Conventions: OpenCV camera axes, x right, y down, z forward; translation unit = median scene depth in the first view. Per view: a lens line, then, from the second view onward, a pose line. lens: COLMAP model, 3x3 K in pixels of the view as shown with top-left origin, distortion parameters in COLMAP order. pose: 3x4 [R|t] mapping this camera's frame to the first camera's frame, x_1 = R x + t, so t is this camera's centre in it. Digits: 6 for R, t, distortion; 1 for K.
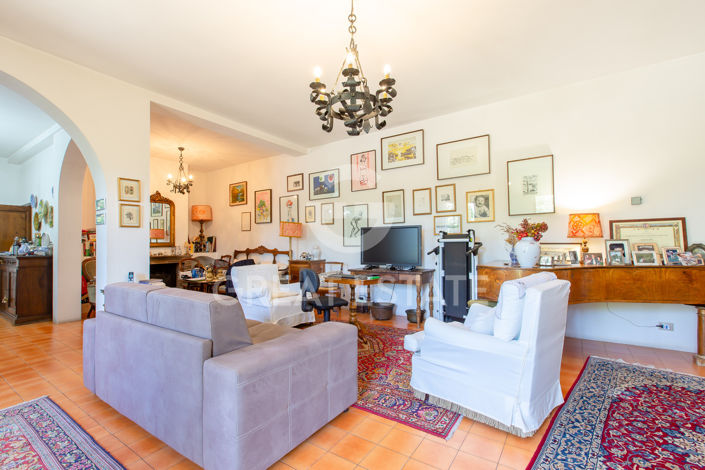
lens RADIAL K [[319.7, 0, 355.5], [0, 319.7, 238.9], [0, 0, 1]] dist [0.001789, 0.001622]
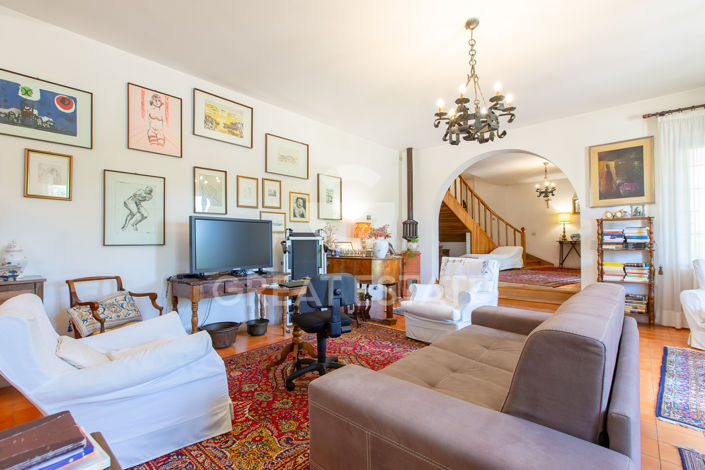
lens RADIAL K [[319.7, 0, 351.0], [0, 319.7, 238.6], [0, 0, 1]] dist [0.001789, 0.001622]
pose [[0.130188, 0.019252, 0.991302, -0.611133], [-0.012992, 0.999759, -0.017710, 0.018727], [-0.991404, -0.010574, 0.130407, 0.637427]]
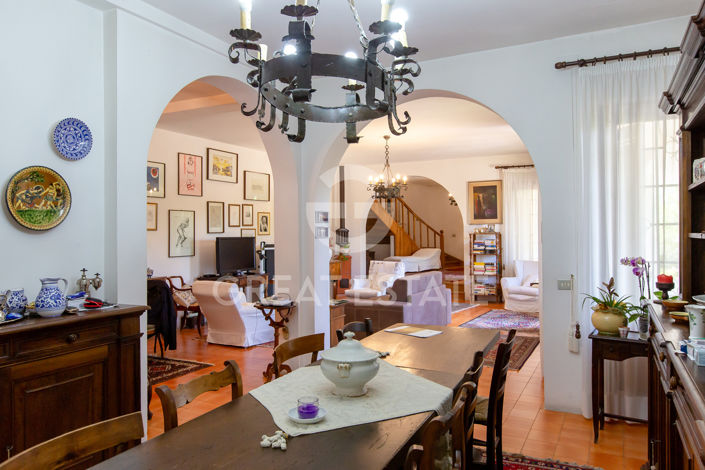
lens RADIAL K [[514.9, 0, 356.1], [0, 514.9, 229.3], [0, 0, 1]] dist [0.007955, -0.000926]
pose [[-0.131186, 0.018194, 0.991191, -1.754253], [-0.009247, 0.999766, -0.019576, -0.034373], [-0.991315, -0.011734, -0.130987, 0.832316]]
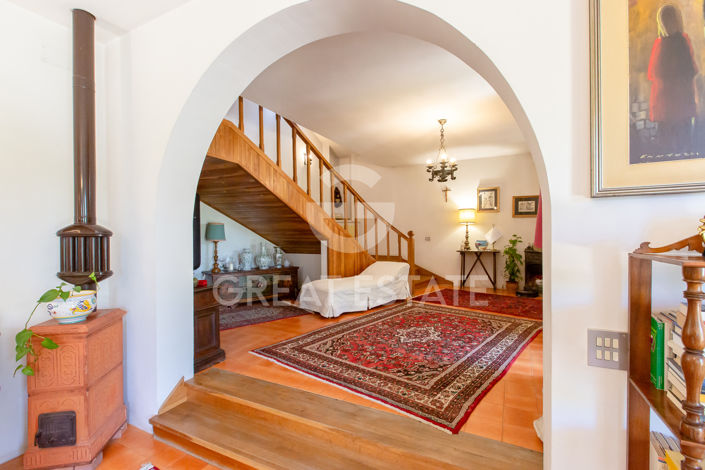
lens RADIAL K [[319.7, 0, 354.0], [0, 319.7, 236.7], [0, 0, 1]] dist [0.001789, 0.001622]
pose [[-0.137148, 0.001180, 0.990550, 0.270369], [-0.004540, 0.999988, -0.001820, -0.073784], [-0.990540, -0.004746, -0.137141, 0.236900]]
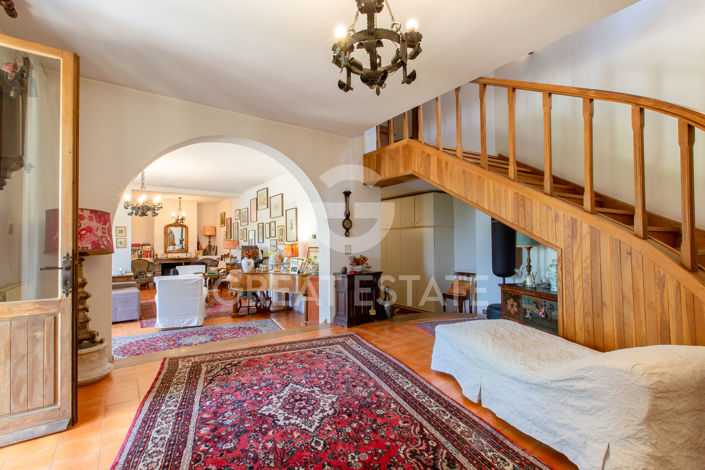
lens RADIAL K [[319.7, 0, 352.8], [0, 319.7, 236.8], [0, 0, 1]] dist [0.001789, 0.001622]
pose [[0.941484, -0.002144, -0.337052, 1.260082], [0.003136, 0.999992, 0.002398, -0.091724], [0.337044, -0.003315, 0.941483, -0.453563]]
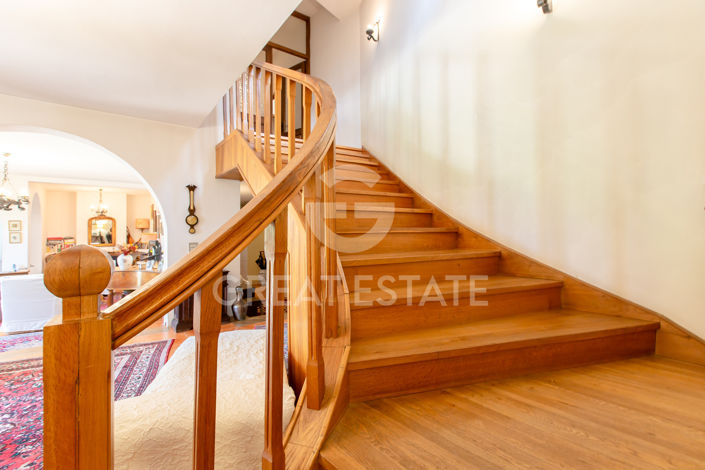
lens RADIAL K [[319.7, 0, 349.4], [0, 319.7, 227.6], [0, 0, 1]] dist [0.001789, 0.001622]
pose [[0.949087, -0.001743, -0.315010, 1.639090], [0.002362, 0.999996, 0.001585, -0.108230], [0.315006, -0.002248, 0.949087, -0.255305]]
